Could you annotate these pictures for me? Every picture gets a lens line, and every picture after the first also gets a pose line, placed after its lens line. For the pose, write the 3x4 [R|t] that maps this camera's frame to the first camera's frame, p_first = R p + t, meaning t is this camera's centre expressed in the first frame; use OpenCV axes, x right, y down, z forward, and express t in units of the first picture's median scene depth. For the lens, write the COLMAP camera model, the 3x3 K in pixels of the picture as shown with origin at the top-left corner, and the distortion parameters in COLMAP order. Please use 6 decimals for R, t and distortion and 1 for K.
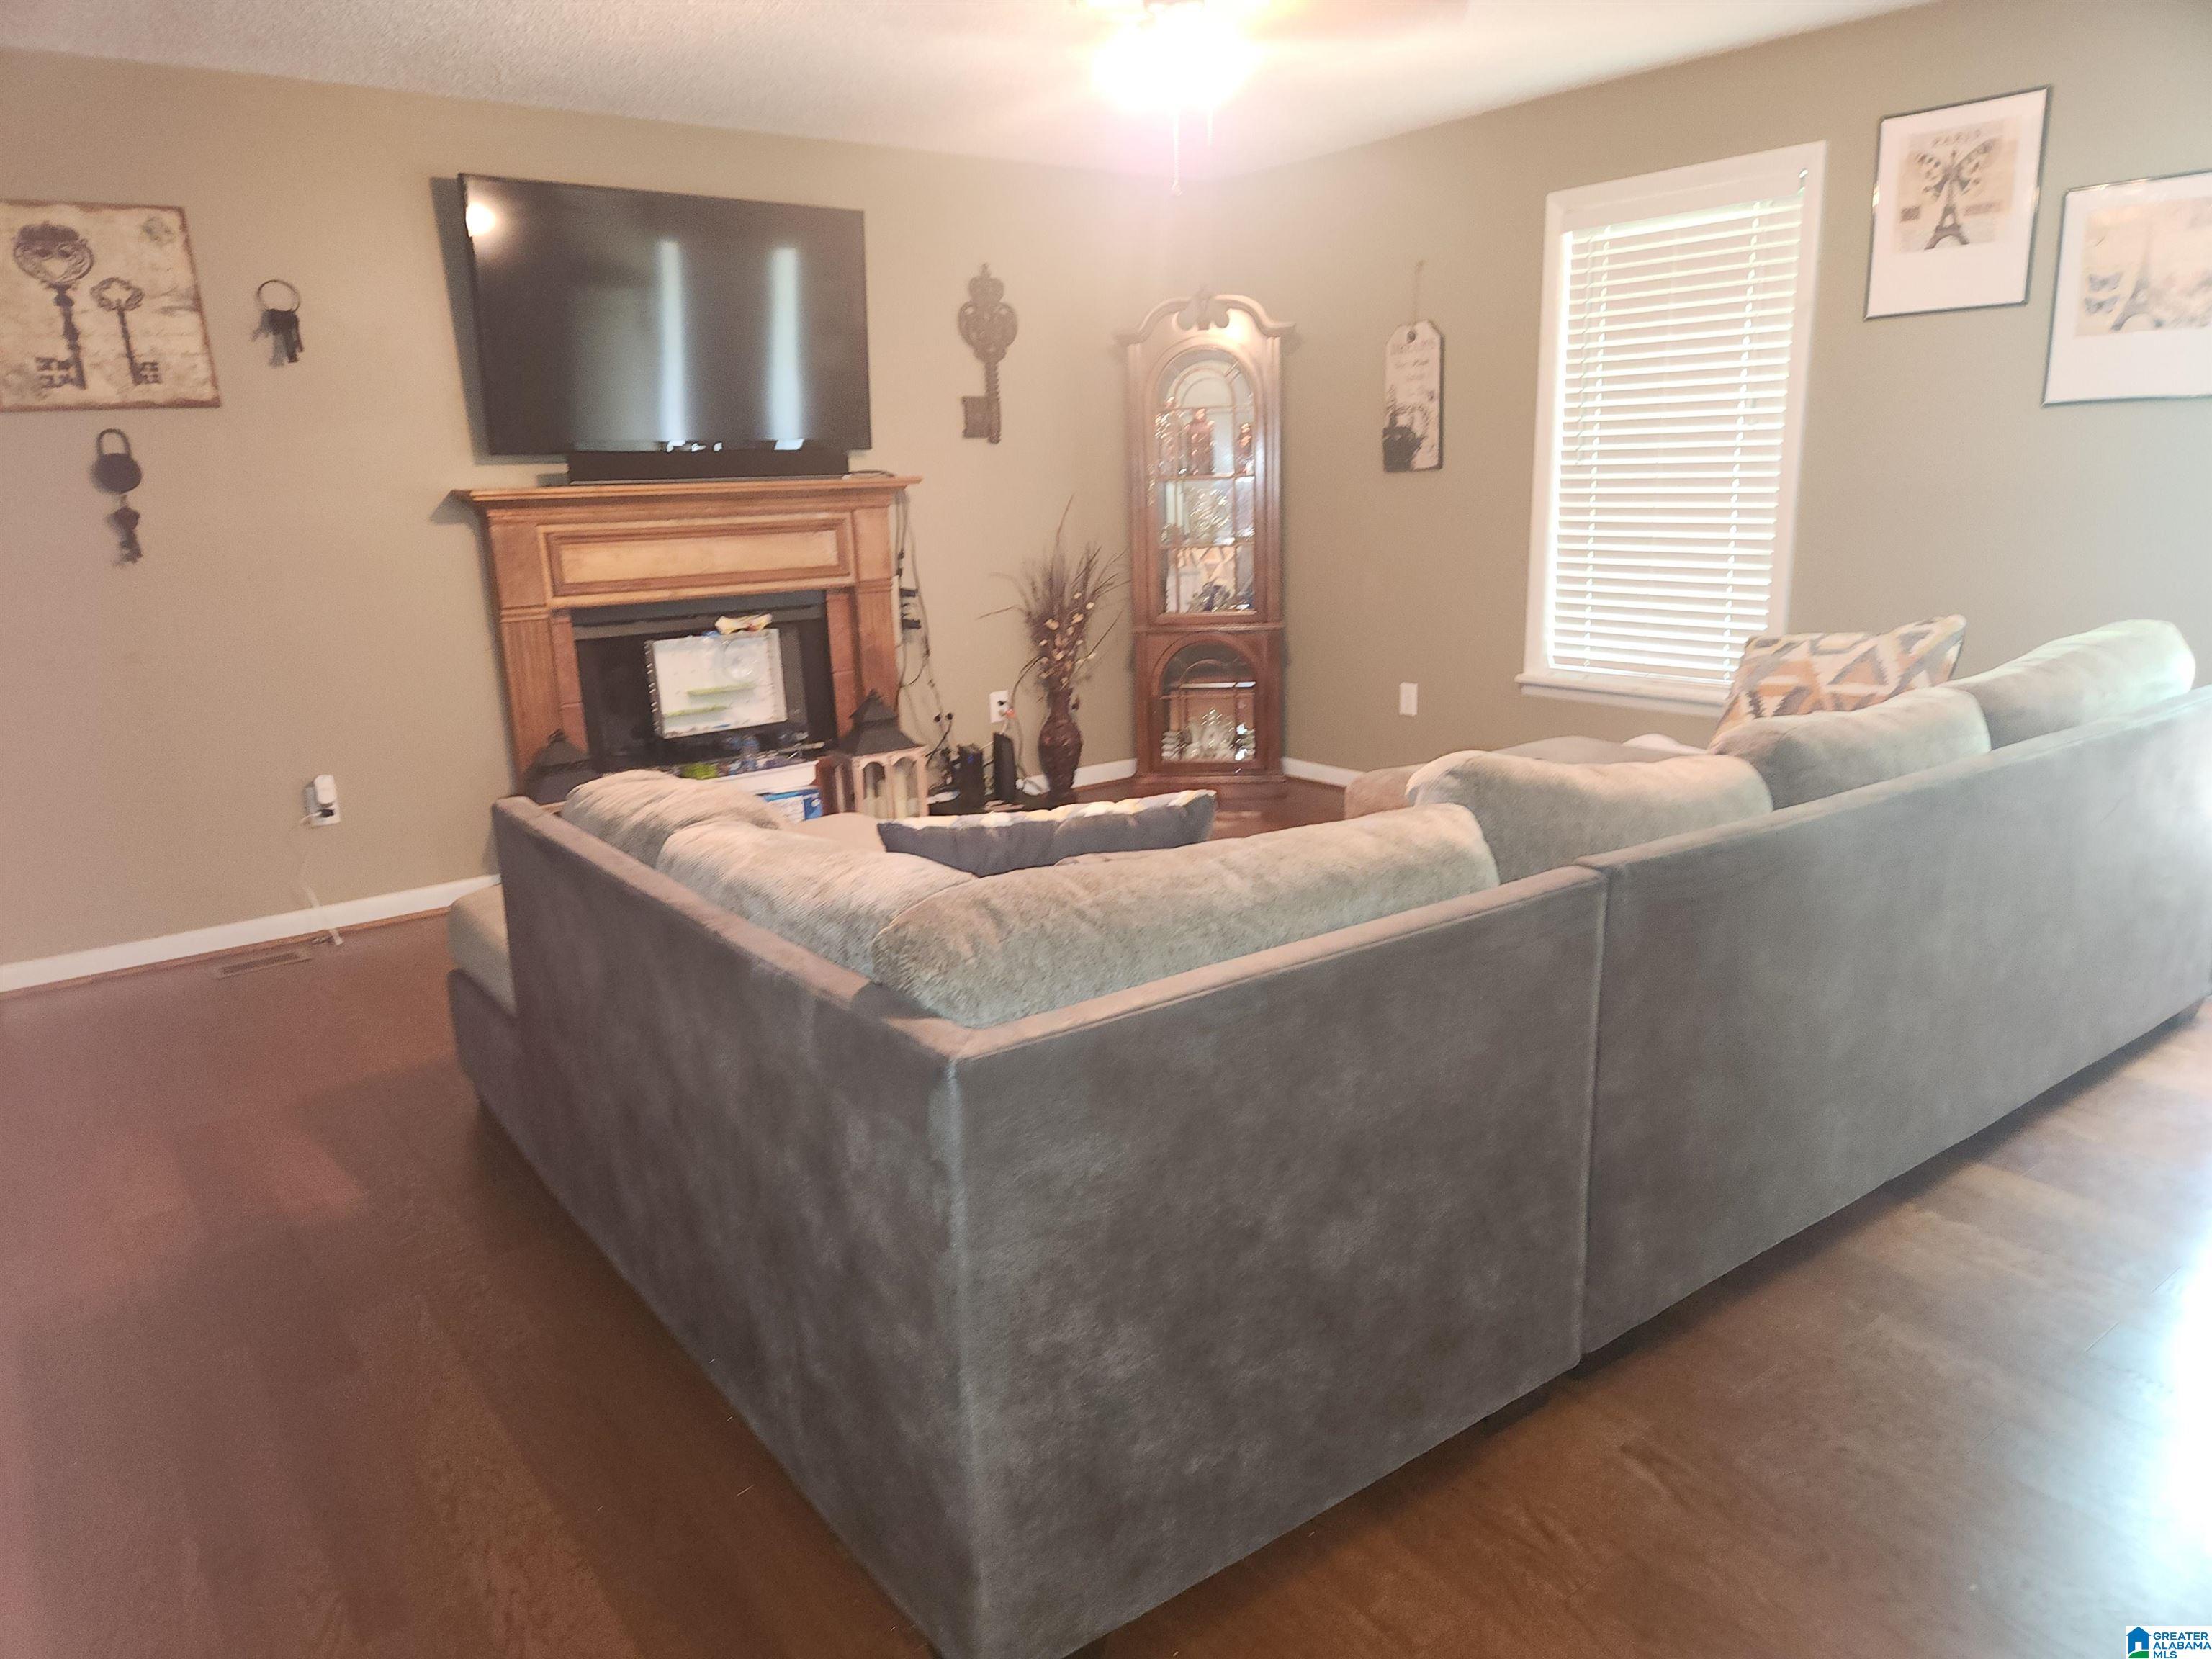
lens RADIAL K [[1496.1, 0, 1085.0], [0, 1496.1, 846.0], [0, 0, 1]] dist [0.043331, -0.024593]
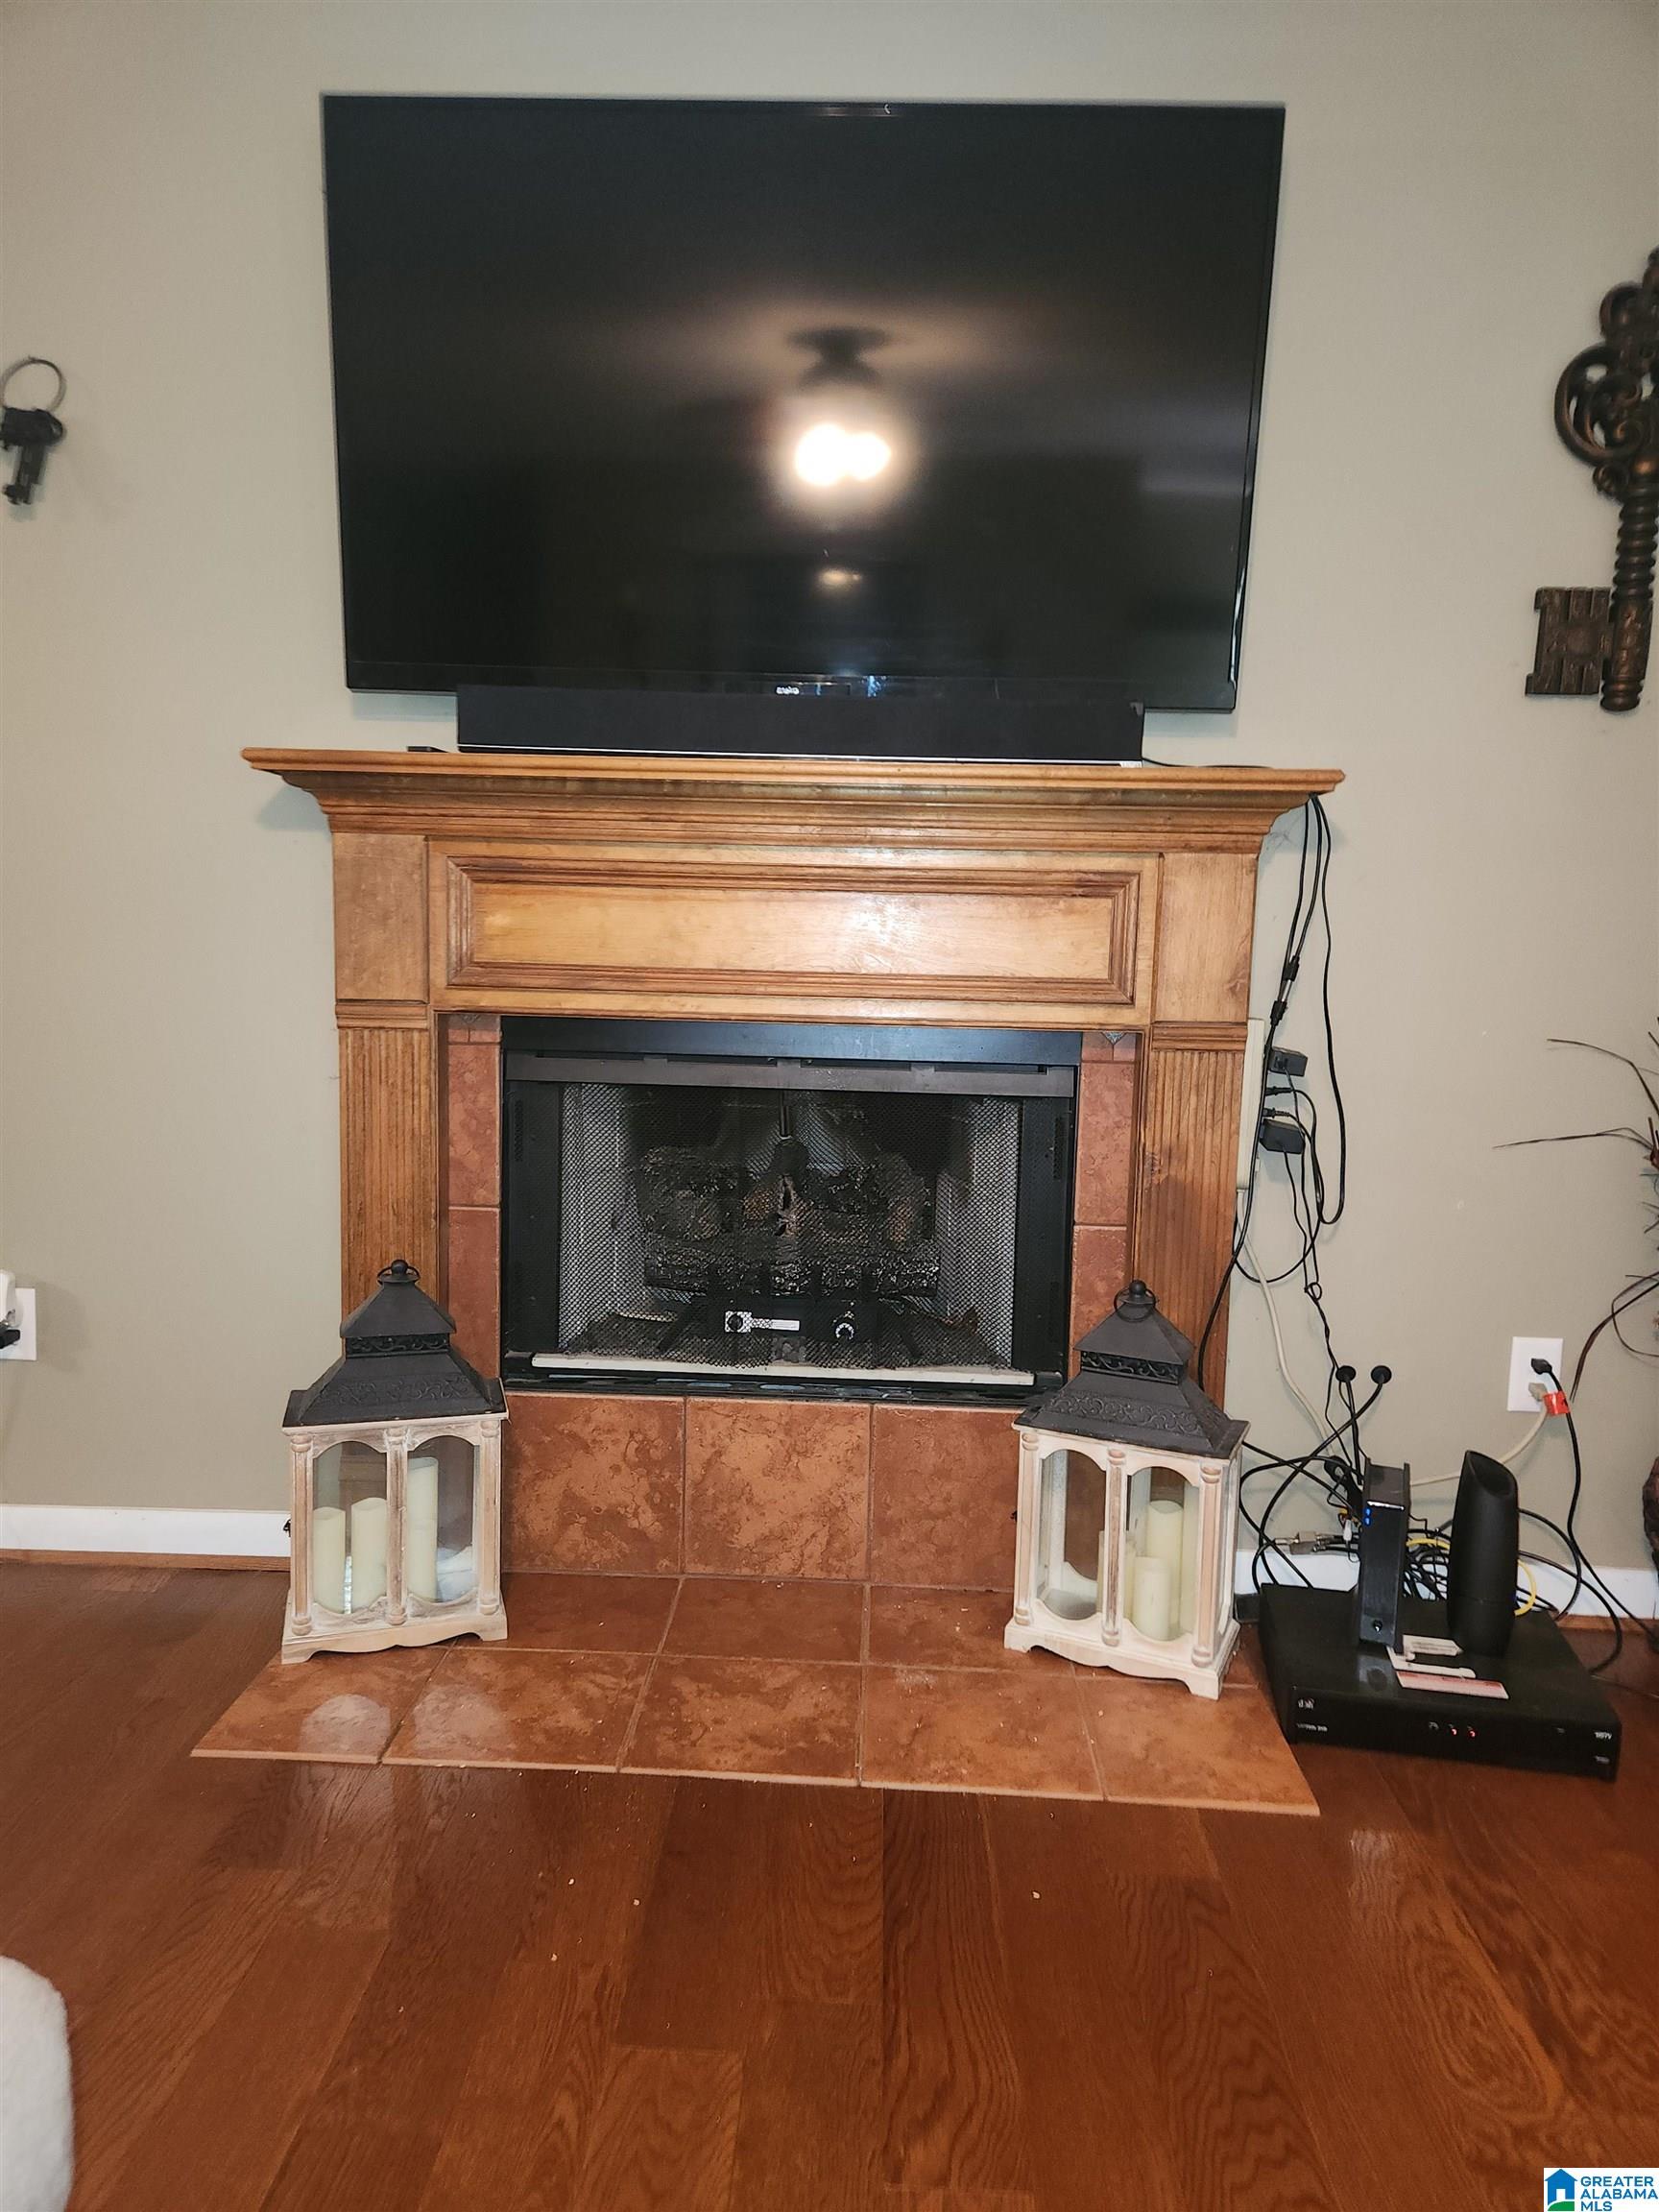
lens RADIAL K [[1496.1, 0, 835.0], [0, 1496.1, 1108.8], [0, 0, 1]] dist [0.043331, -0.024593]
pose [[0.759906, 0.131741, -0.636543, 0.050425], [-0.204231, 0.978047, -0.041391, -0.118097], [0.617117, 0.161455, 0.770129, 0.631664]]
